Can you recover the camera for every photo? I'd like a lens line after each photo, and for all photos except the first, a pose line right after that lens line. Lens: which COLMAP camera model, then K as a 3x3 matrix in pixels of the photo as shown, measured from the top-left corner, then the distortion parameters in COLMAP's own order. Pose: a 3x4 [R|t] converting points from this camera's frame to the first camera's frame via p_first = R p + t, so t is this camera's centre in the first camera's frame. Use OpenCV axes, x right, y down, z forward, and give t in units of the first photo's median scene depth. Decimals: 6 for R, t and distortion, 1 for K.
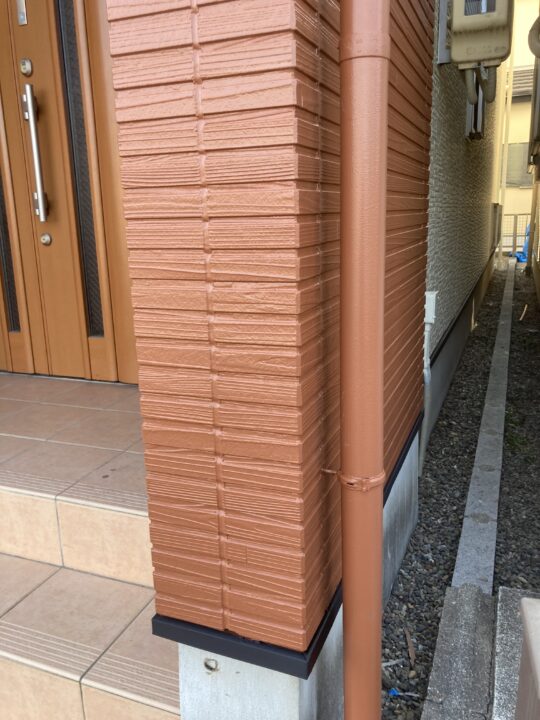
lens RADIAL K [[602.3, 0, 270.0], [0, 602.3, 360.0], [0, 0, 1]] dist [0.009679, 0.018590]
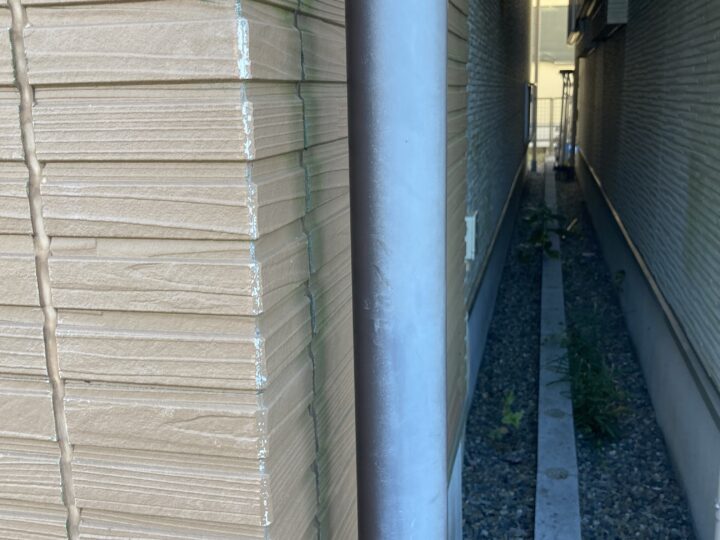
lens RADIAL K [[816.7, 0, 360.0], [0, 816.7, 270.0], [0, 0, 1]] dist [-0.002138, -0.042840]
pose [[0.987186, -0.028044, 0.157093, 0.009615], [0.032569, 0.999123, -0.026300, -0.030211], [-0.156218, 0.031079, 0.987234, 0.142732]]
